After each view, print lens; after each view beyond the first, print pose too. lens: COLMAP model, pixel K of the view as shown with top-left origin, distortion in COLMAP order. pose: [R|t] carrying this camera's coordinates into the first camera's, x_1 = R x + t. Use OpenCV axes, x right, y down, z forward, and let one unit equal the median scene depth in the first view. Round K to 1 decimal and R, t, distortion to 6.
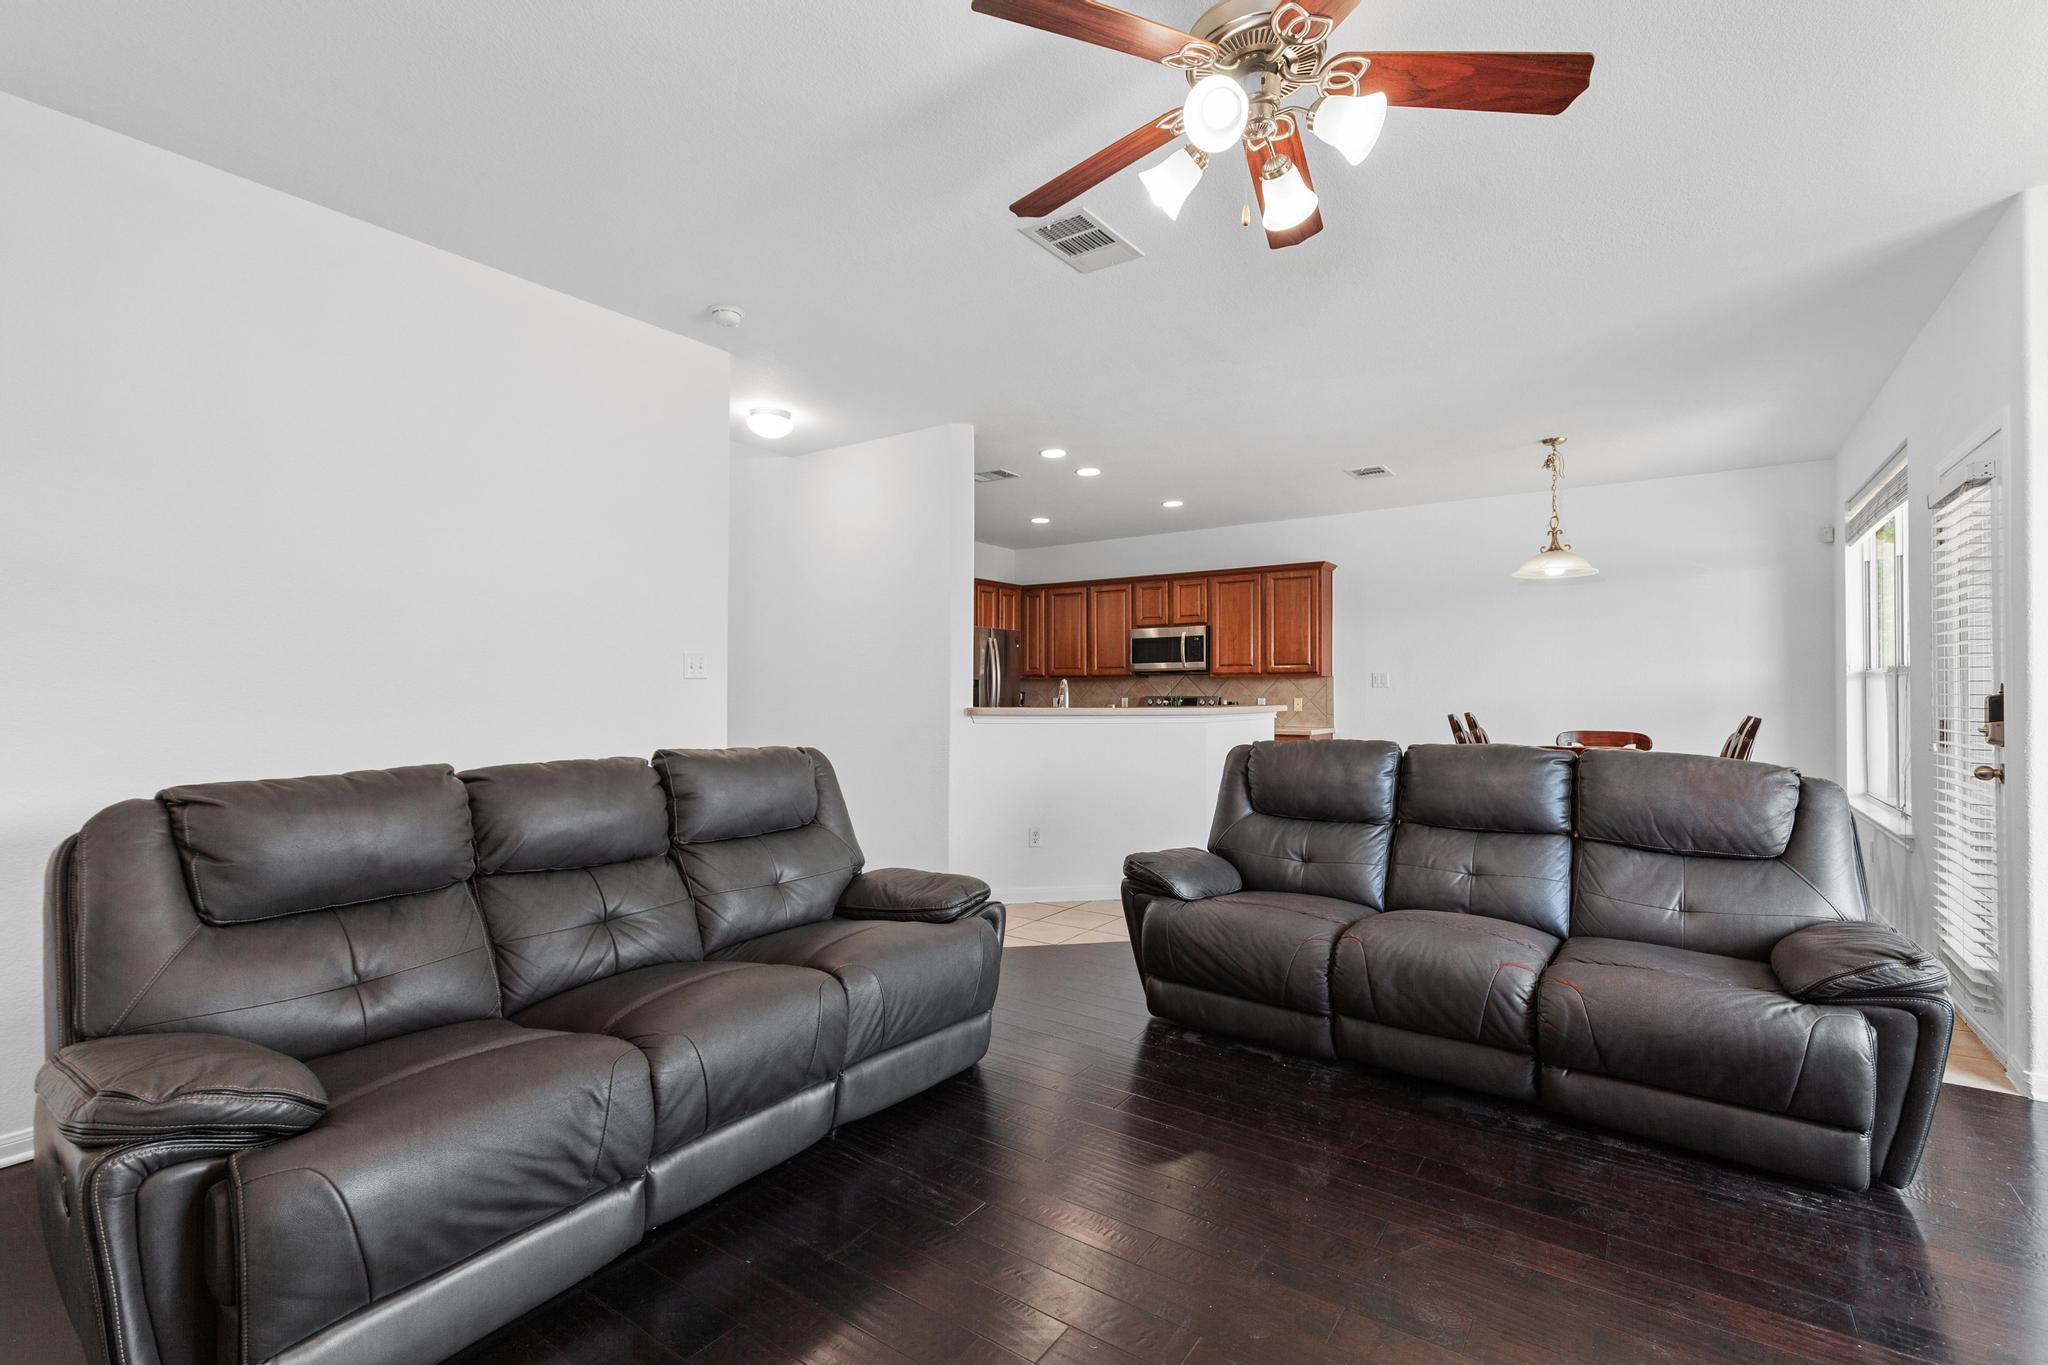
lens RADIAL K [[922.7, 0, 1032.2], [0, 922.7, 676.9], [0, 0, 1]] dist [0.007996, -0.001486]
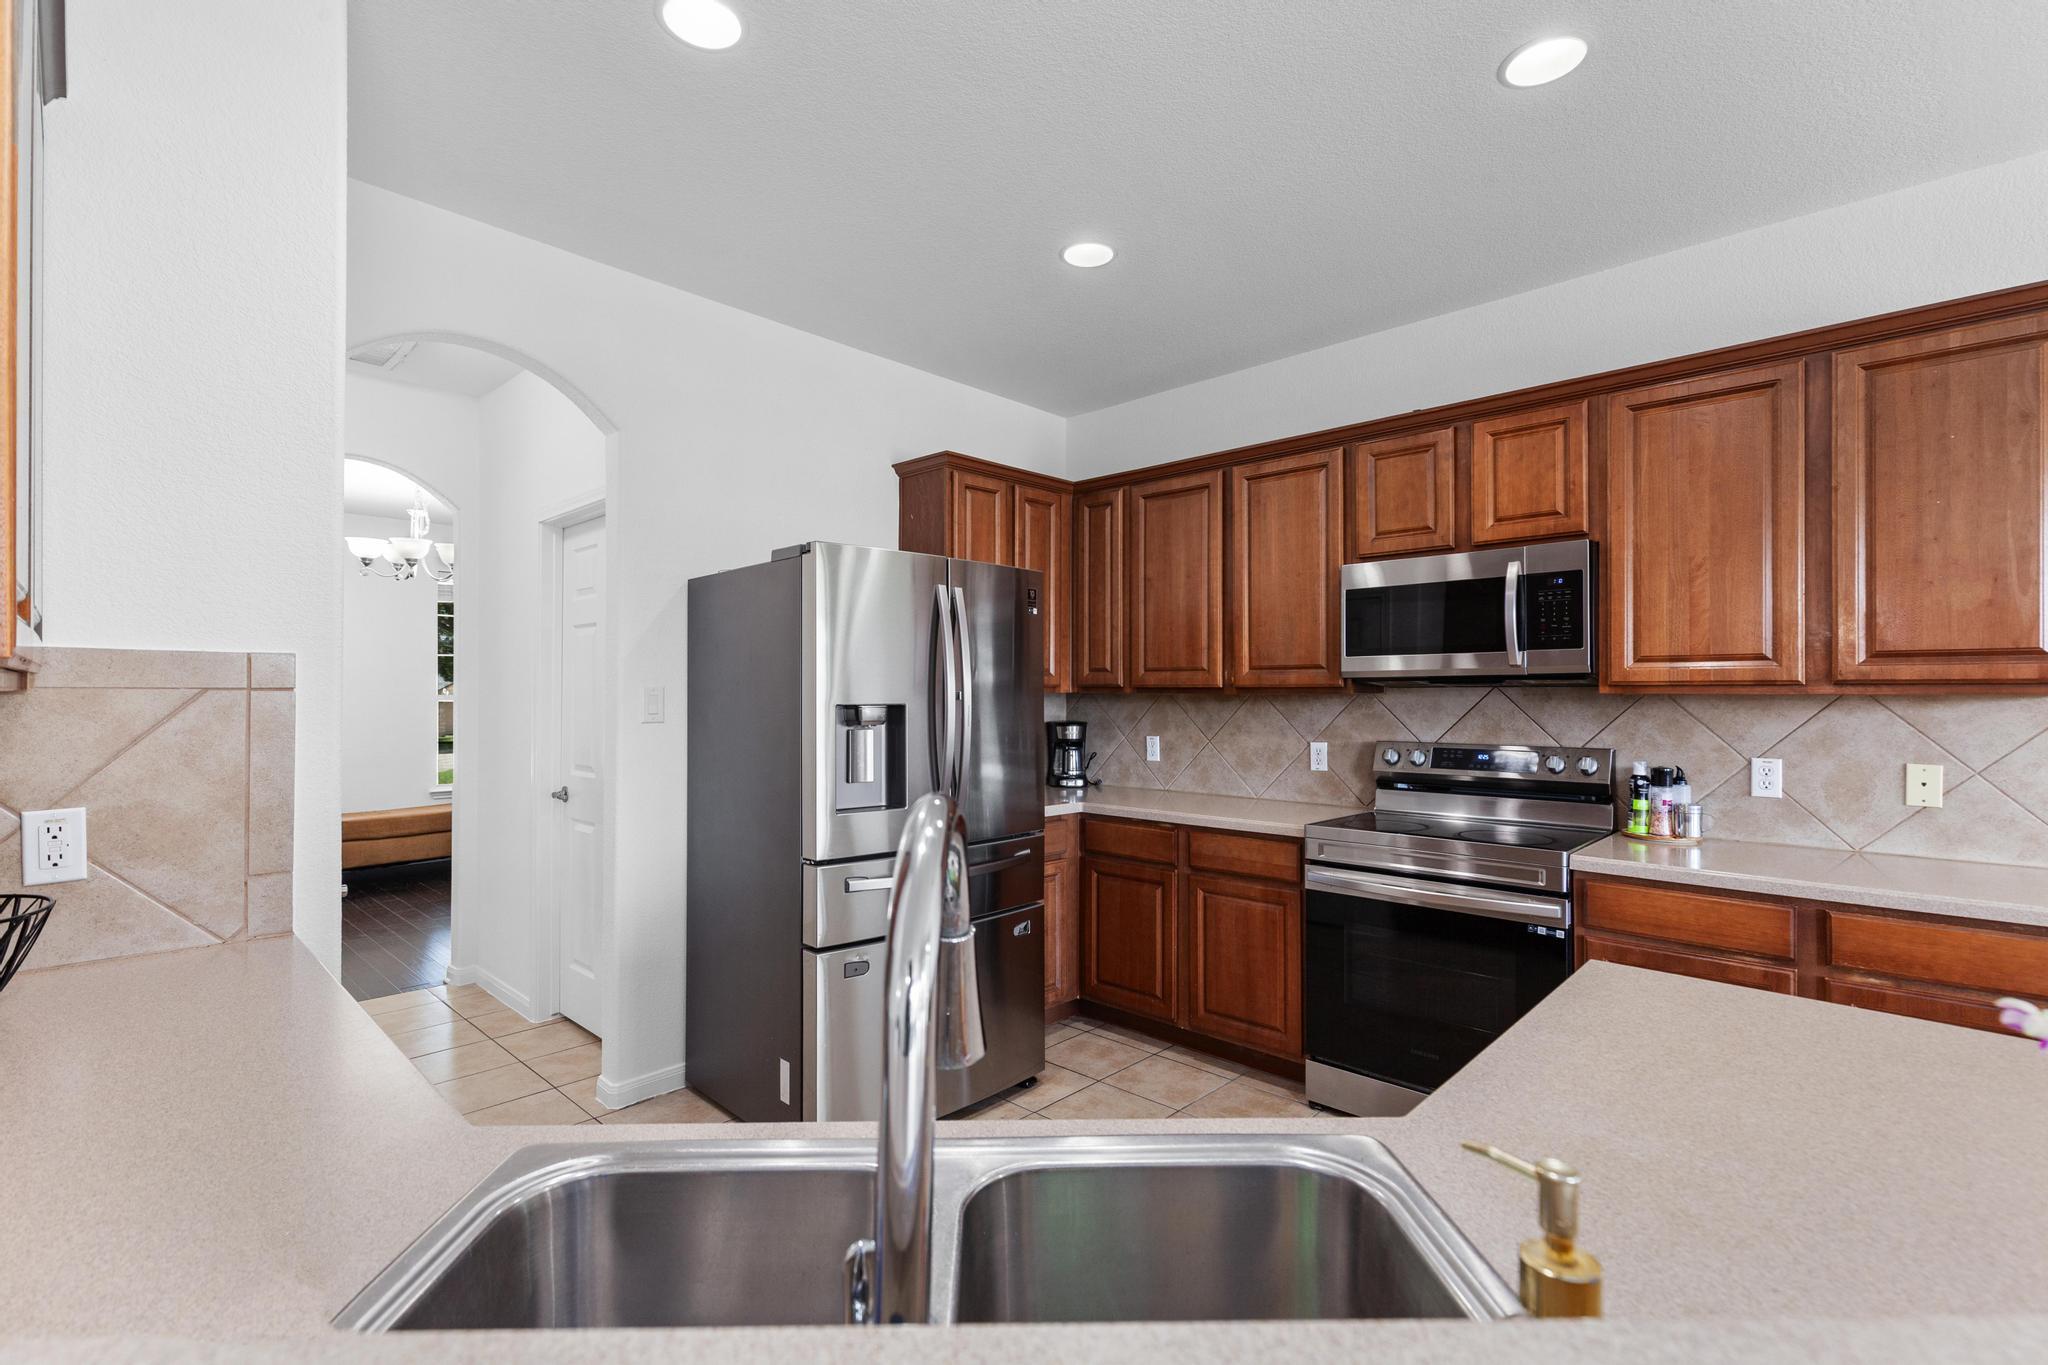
lens RADIAL K [[922.7, 0, 1019.1], [0, 922.7, 696.1], [0, 0, 1]] dist [0.007996, -0.001486]
pose [[0.986826, -0.000656, -0.161781, 0.036927], [0.003965, 0.999789, 0.020133, -0.006302], [0.161734, -0.020509, 0.986621, 0.592836]]
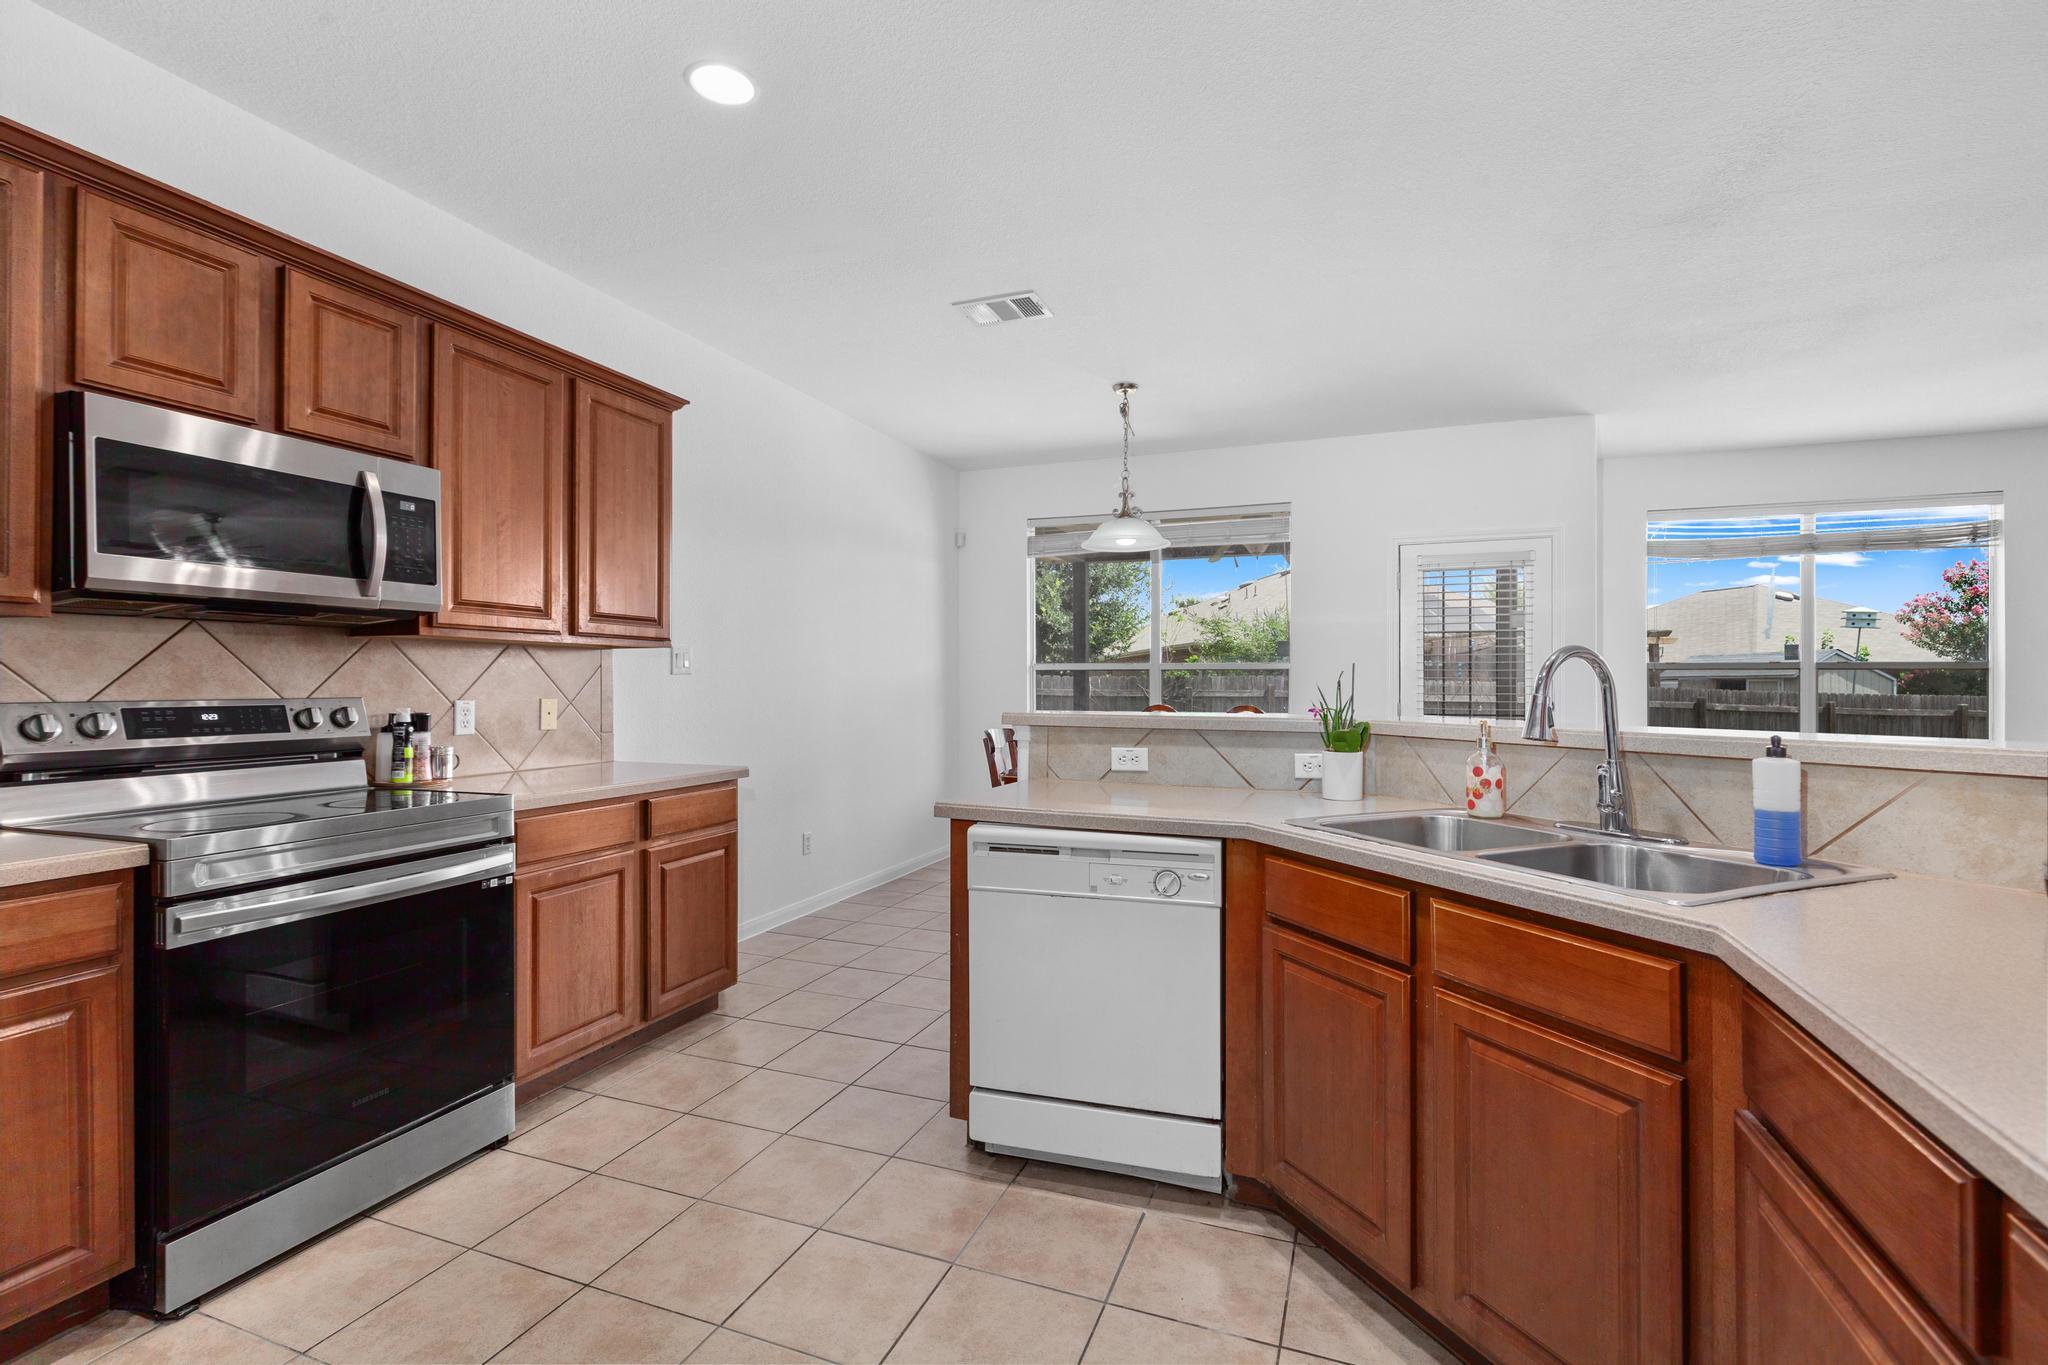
lens RADIAL K [[922.7, 0, 1023.3], [0, 922.7, 679.7], [0, 0, 1]] dist [0.007996, -0.001486]
pose [[-0.232142, 0.002558, 0.972678, -0.151690], [-0.018024, 0.999814, -0.006931, 0.012967], [-0.972515, -0.019140, -0.232053, 0.817738]]
